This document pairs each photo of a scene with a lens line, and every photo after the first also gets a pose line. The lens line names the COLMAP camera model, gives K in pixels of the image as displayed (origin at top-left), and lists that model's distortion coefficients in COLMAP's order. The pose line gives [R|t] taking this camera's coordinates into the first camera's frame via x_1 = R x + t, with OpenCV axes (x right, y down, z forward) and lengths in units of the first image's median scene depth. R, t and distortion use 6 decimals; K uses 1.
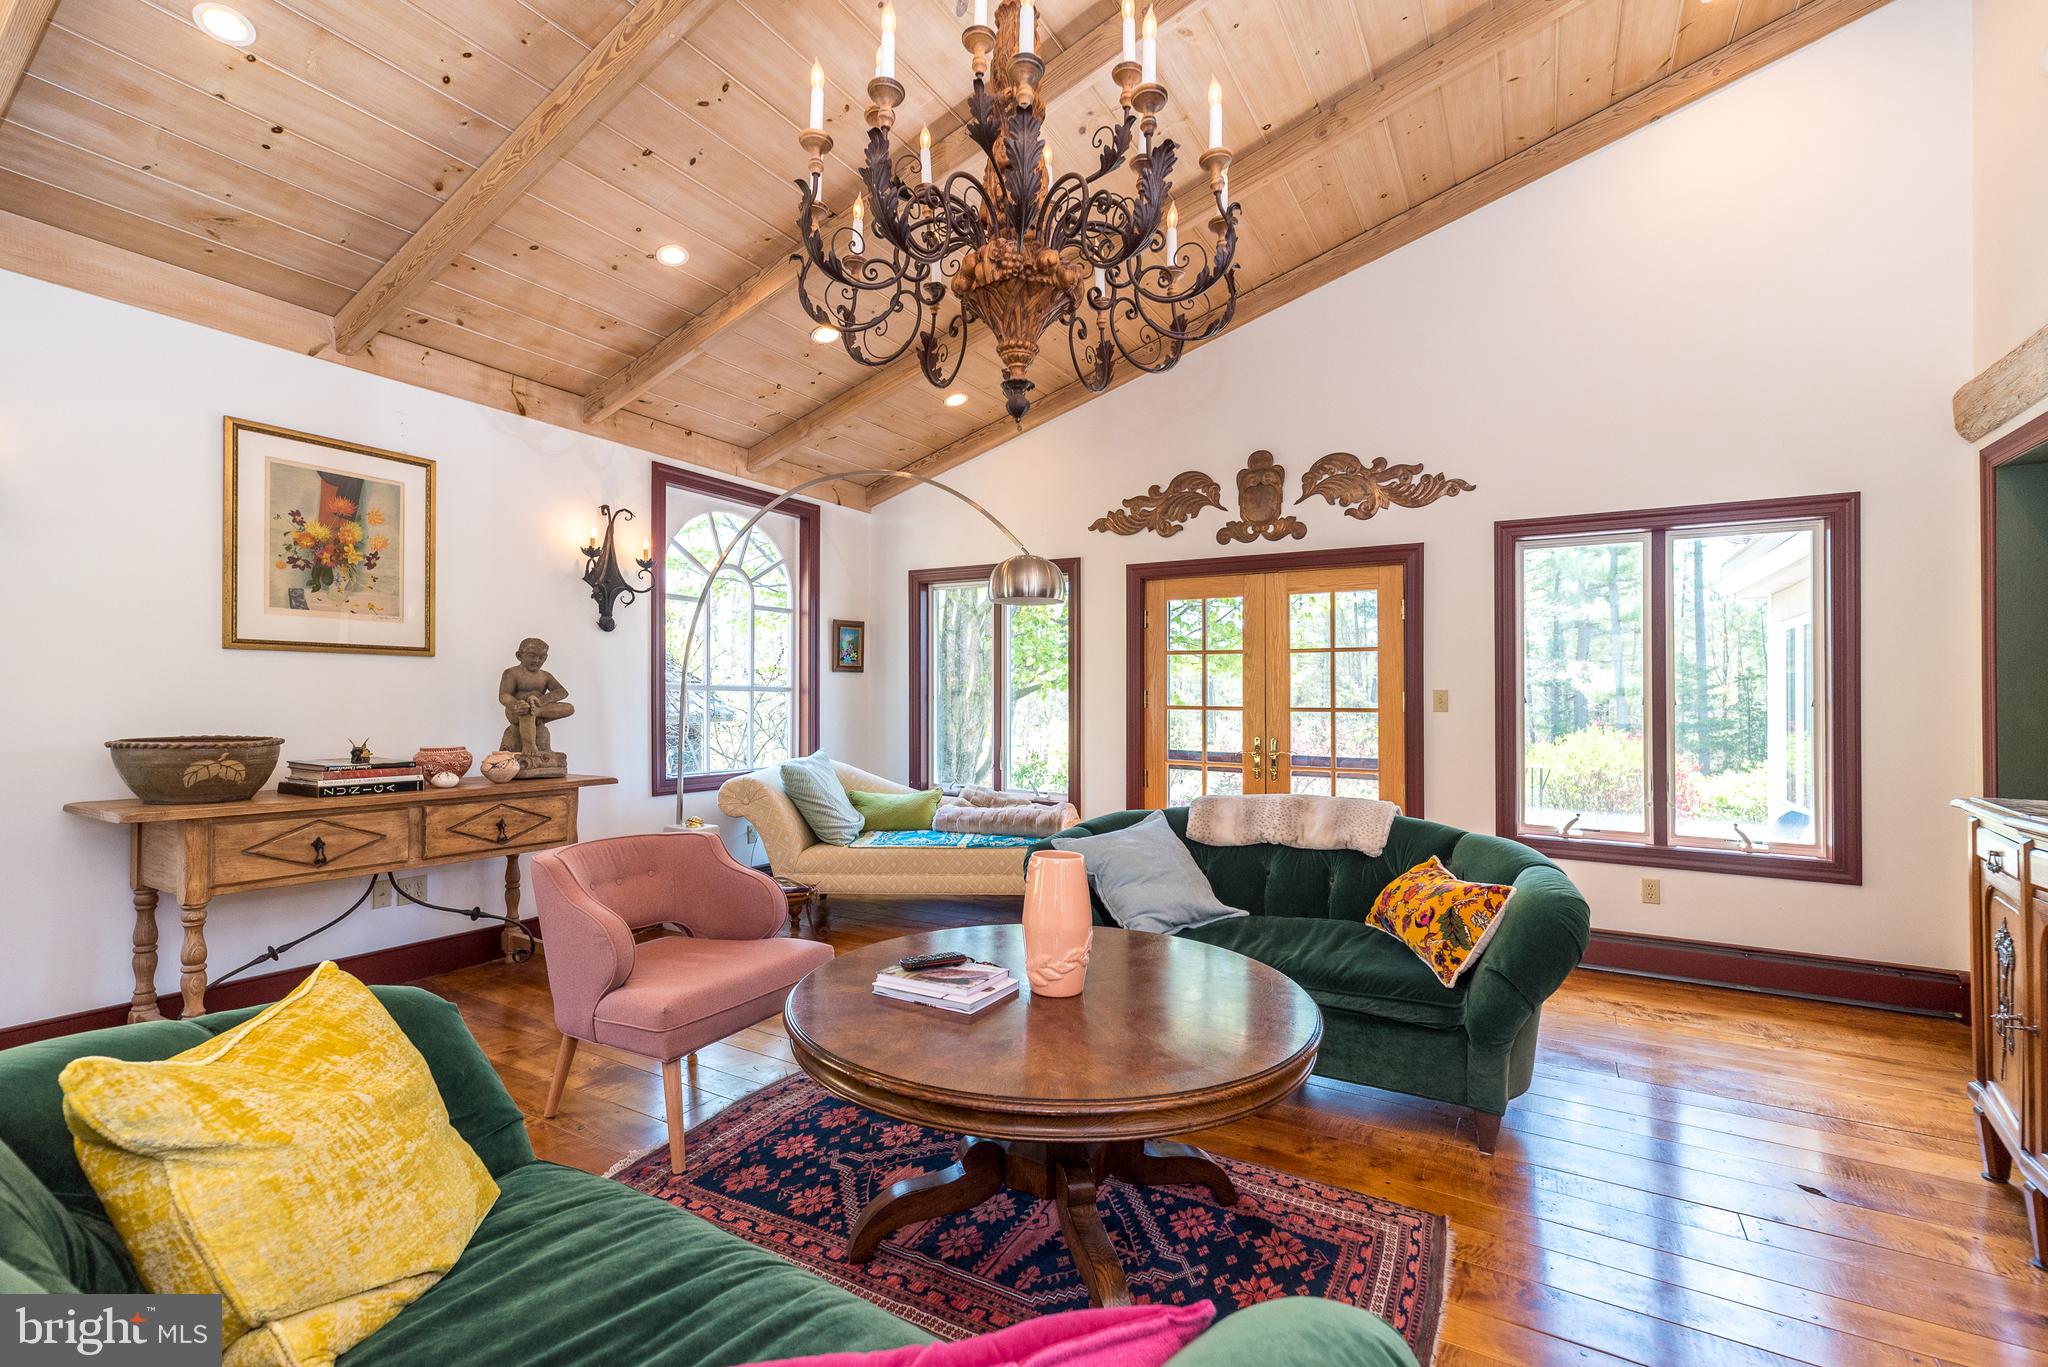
lens RADIAL K [[895.7, 0, 1020.8], [0, 895.7, 695.1], [0, 0, 1]] dist [0.010598, -0.000113]
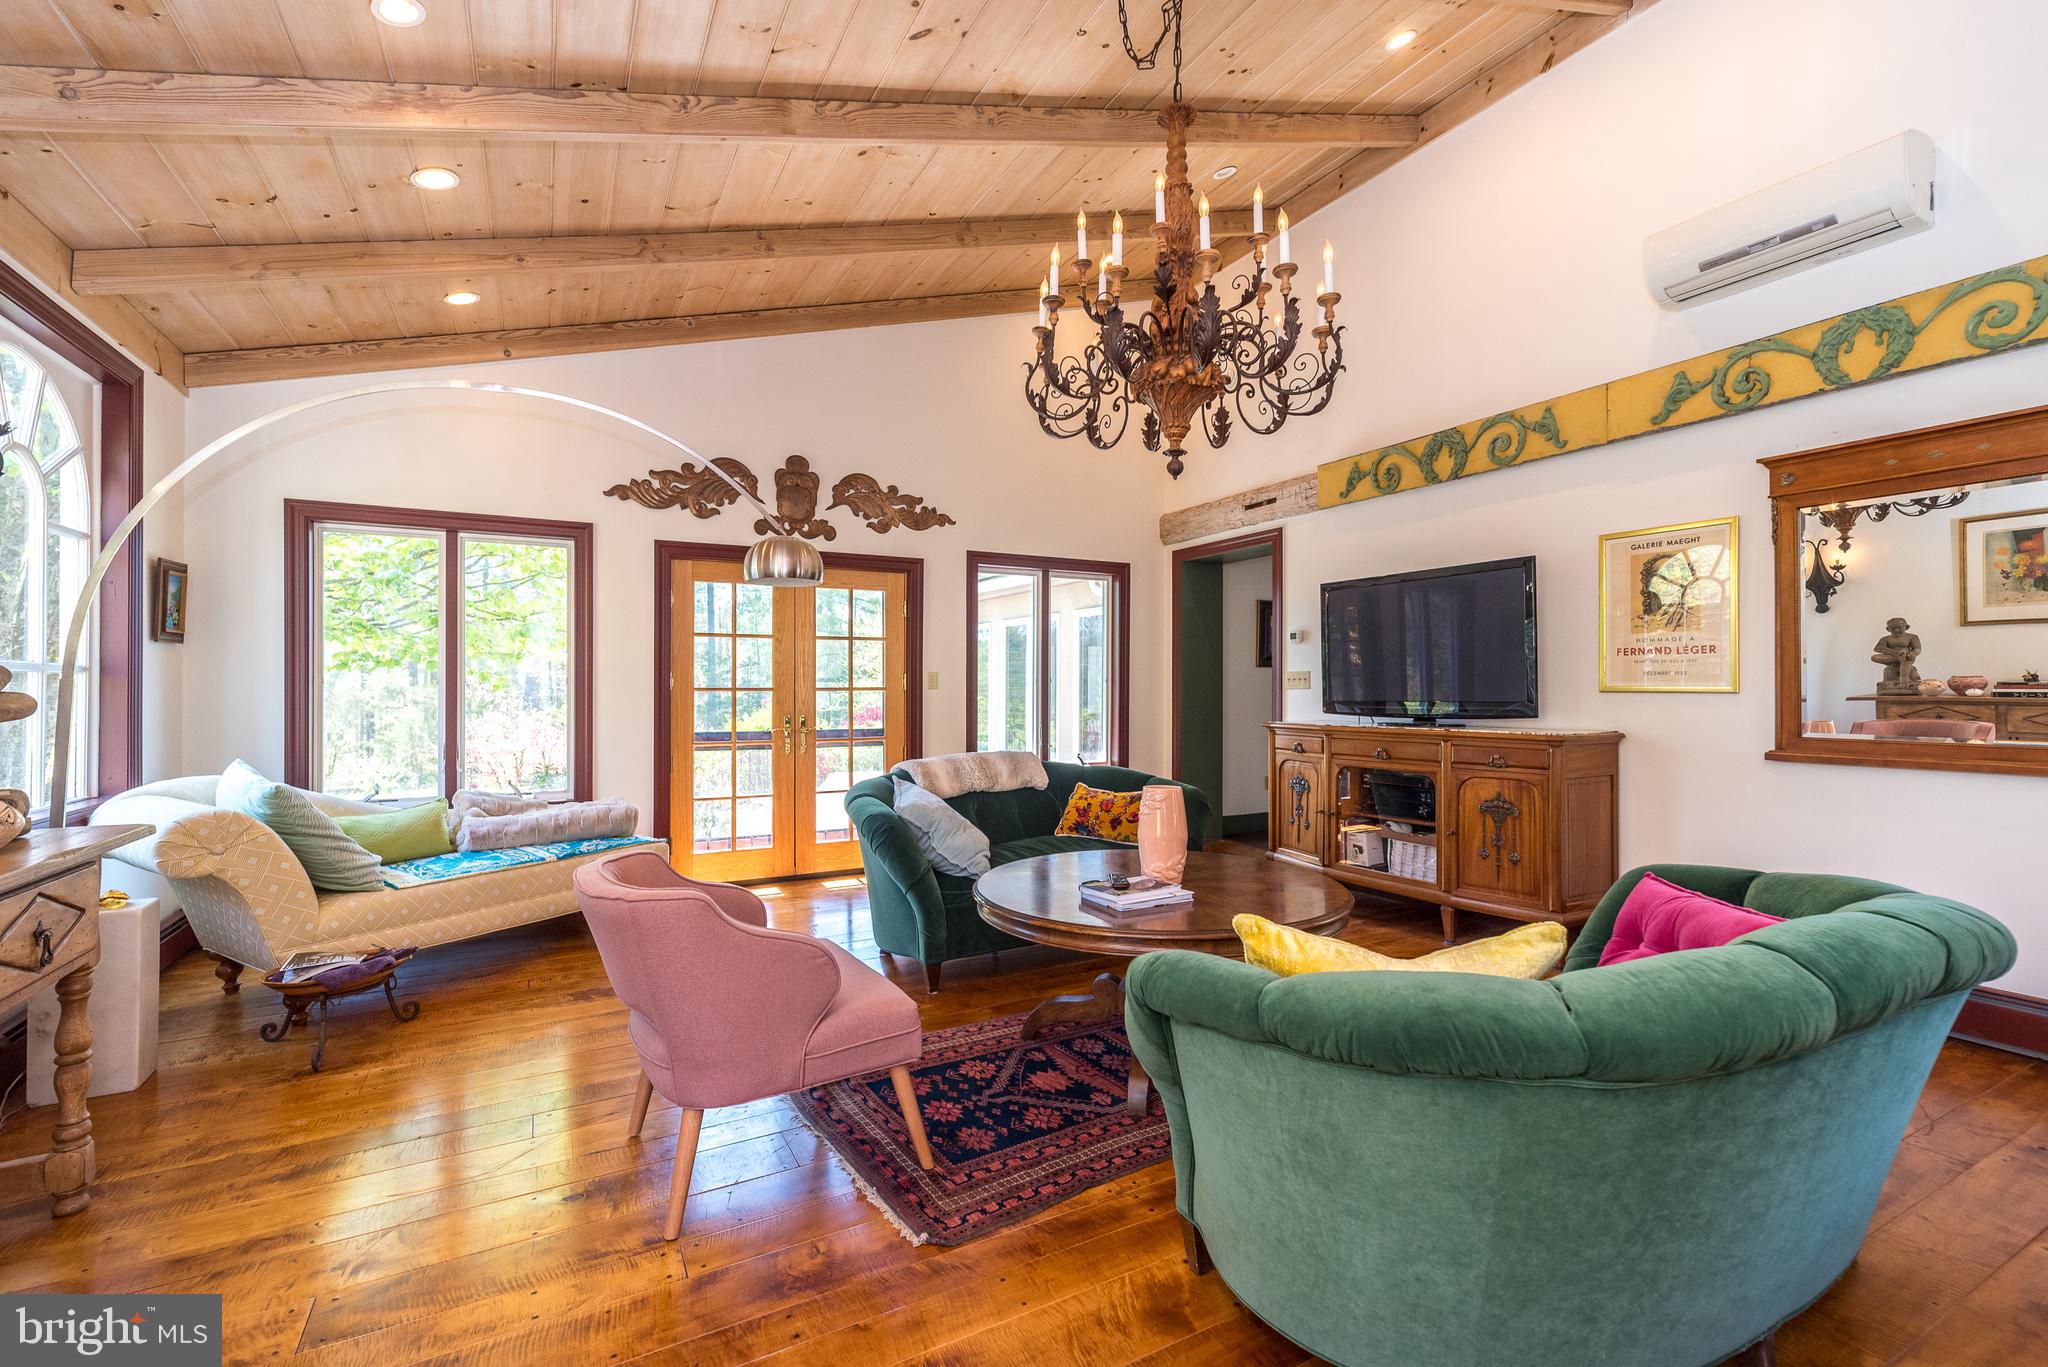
lens RADIAL K [[892.0, 0, 1024.0], [0, 892.0, 683.5], [0, 0, 1]] dist [0.010454, 0.000081]
pose [[0.517859, -0.009874, 0.855409, -0.547625], [0.003113, 0.999949, 0.009657, -0.001191], [-0.855461, -0.002338, 0.517863, 0.195071]]
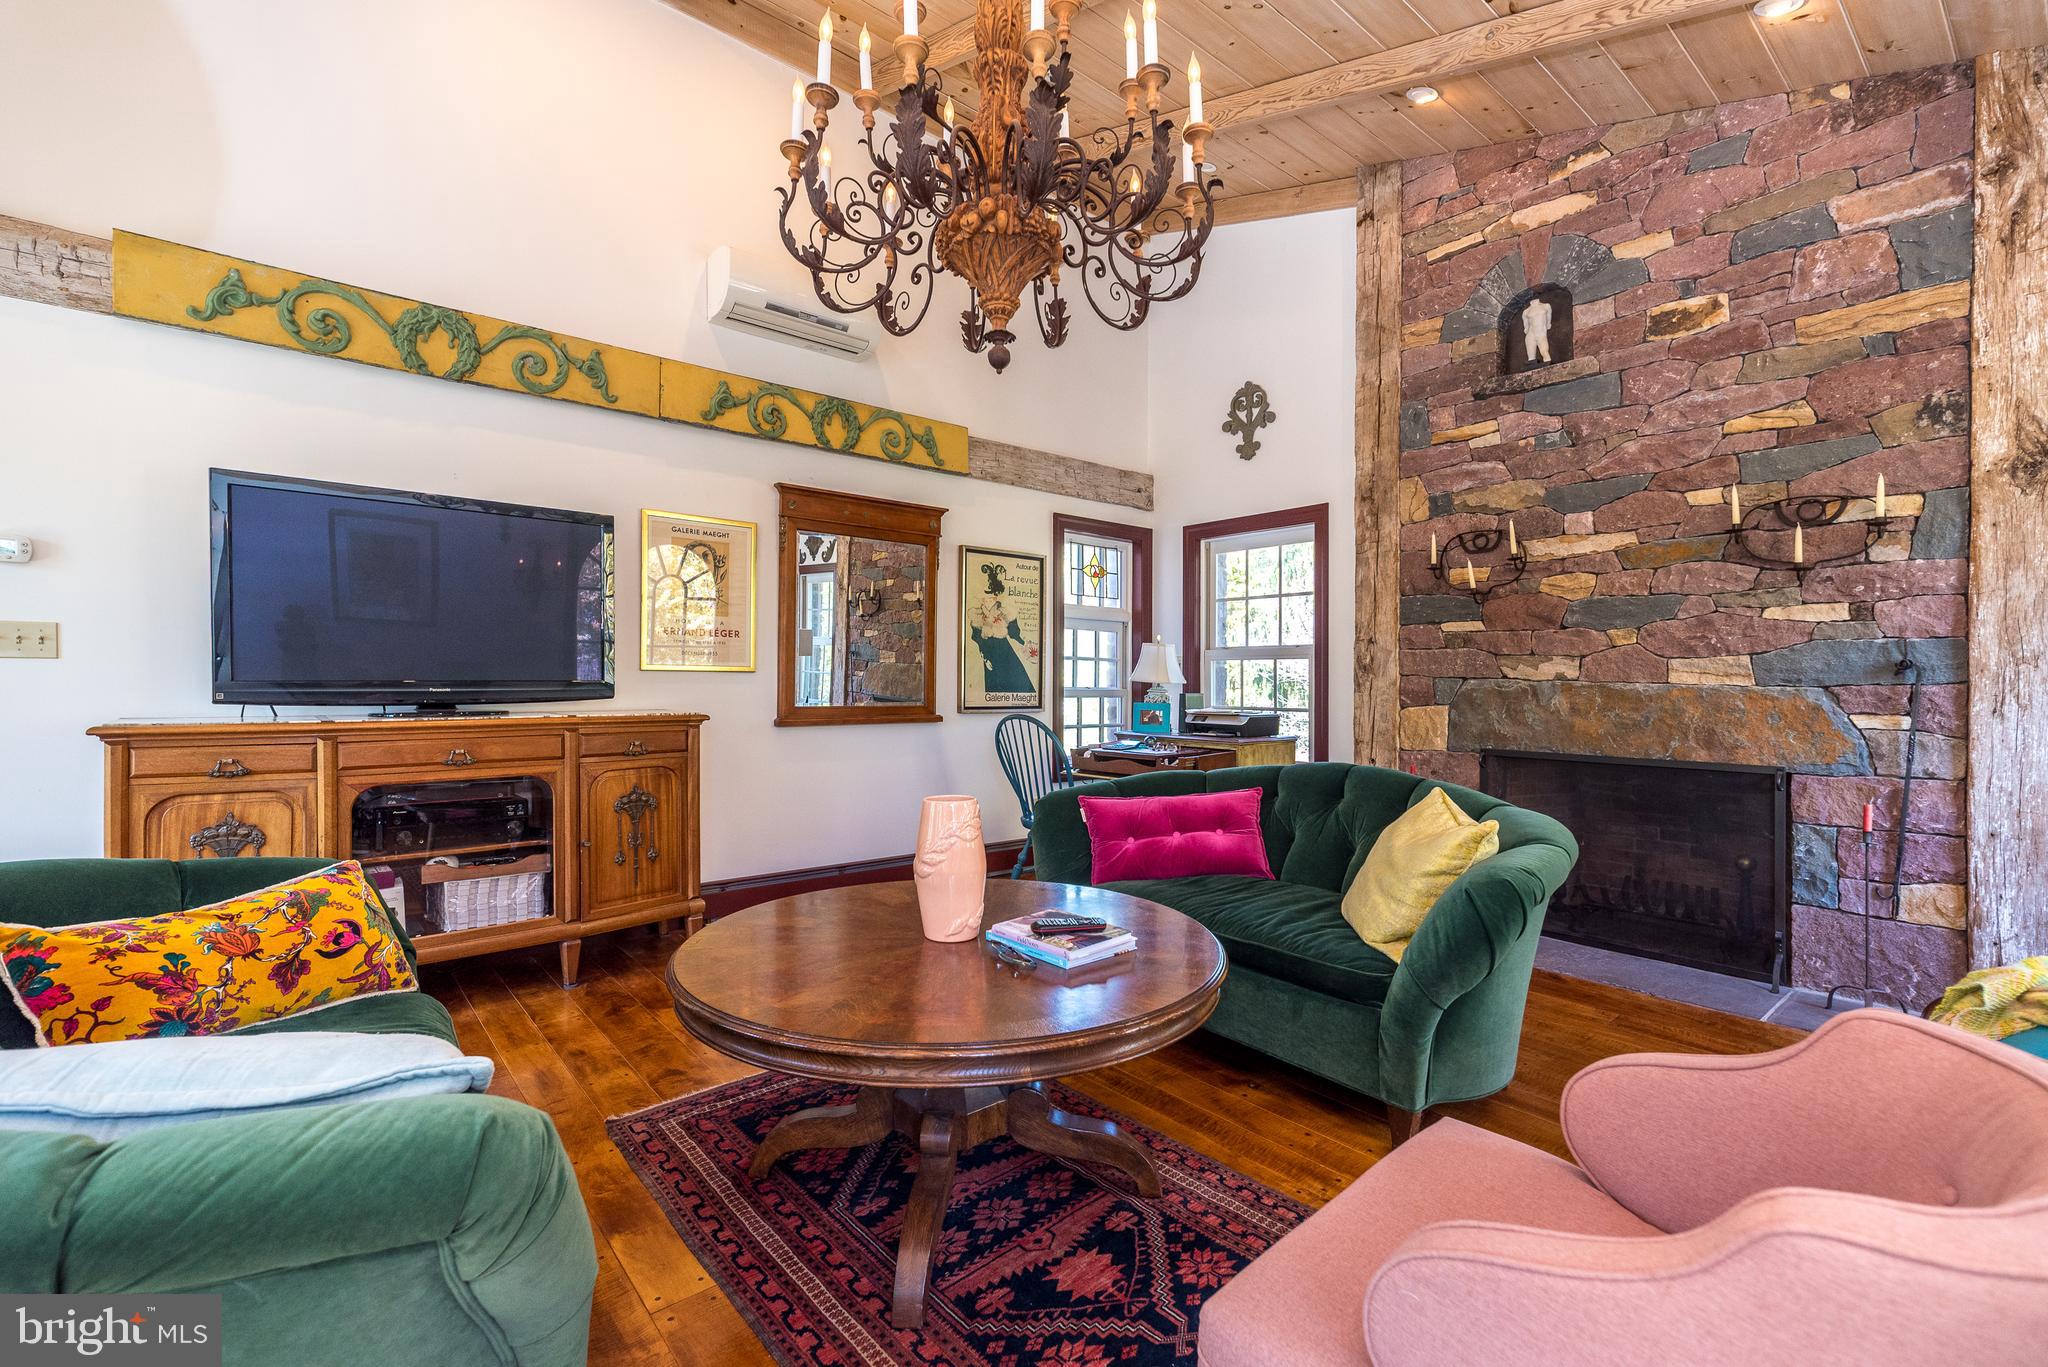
lens RADIAL K [[894.4, 0, 1024.0], [0, 894.4, 683.5], [0, 0, 1]] dist [0.000413, -0.000161]
pose [[-0.942511, -0.020600, 0.333540, -0.150849], [-0.022109, 0.999755, -0.000729, 0.021272], [-0.333443, -0.008061, -0.942736, 0.815784]]
